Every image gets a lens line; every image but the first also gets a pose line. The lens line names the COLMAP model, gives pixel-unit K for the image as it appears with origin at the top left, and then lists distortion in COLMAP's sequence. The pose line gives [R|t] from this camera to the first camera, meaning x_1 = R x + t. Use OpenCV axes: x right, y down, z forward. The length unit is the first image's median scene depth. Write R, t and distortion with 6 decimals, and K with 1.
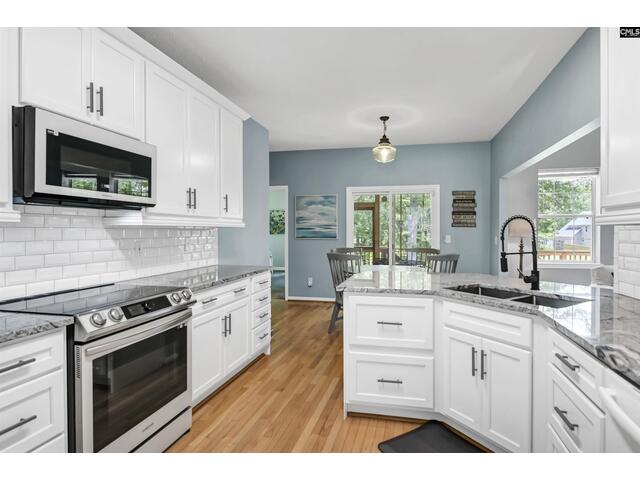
lens RADIAL K [[343.2, 0, 347.1], [0, 343.2, 236.4], [0, 0, 1]] dist [-0.001115, -0.000196]
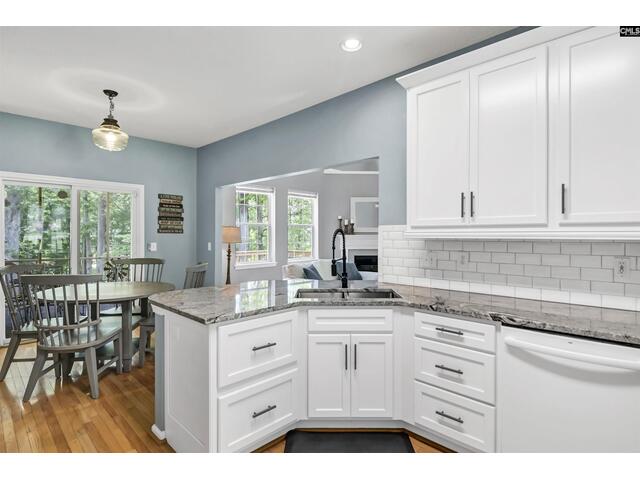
lens RADIAL K [[335.3, 0, 323.7], [0, 335.3, 236.6], [0, 0, 1]] dist [0.000318, -0.002062]
pose [[0.544617, -0.005558, 0.838666, -0.202841], [0.011580, 0.999933, -0.000893, -0.012618], [-0.838605, 0.010199, 0.544645, 0.149512]]
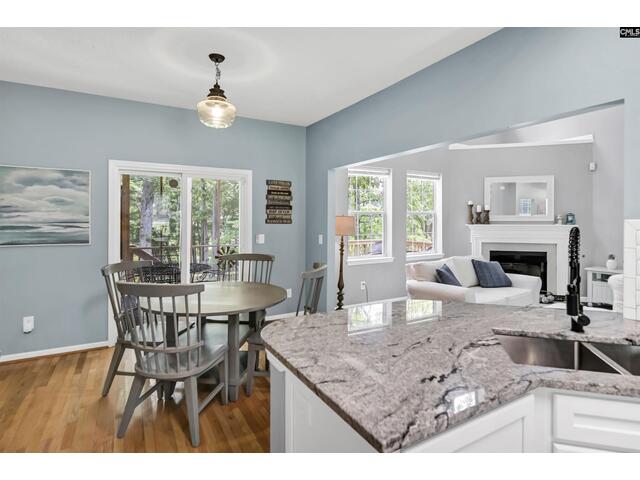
lens RADIAL K [[338.9, 0, 322.9], [0, 338.9, 219.5], [0, 0, 1]] dist [0.002970, 0.000336]
pose [[0.755578, 0.000508, 0.655058, -0.119161], [0.008954, 0.999898, -0.011103, -0.027792], [-0.654997, 0.014254, 0.755497, 0.309151]]
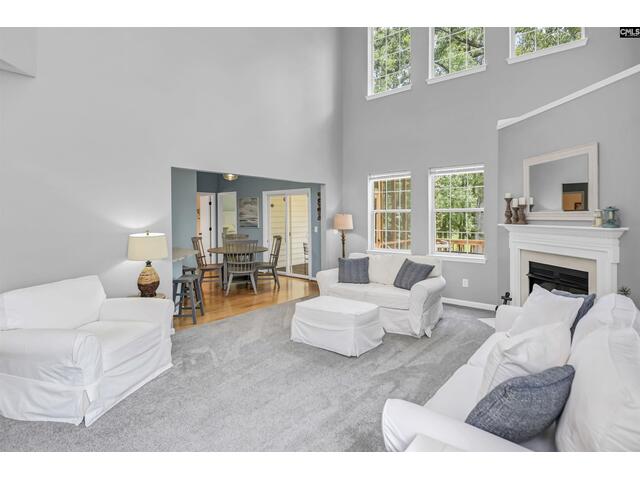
lens RADIAL K [[338.9, 0, 322.9], [0, 338.9, 219.5], [0, 0, 1]] dist [0.002970, 0.000336]
pose [[0.882052, 0.002209, -0.471148, 0.941175], [-0.003982, 0.999988, -0.002766, -0.026861], [0.471136, 0.004316, 0.882050, -0.126052]]
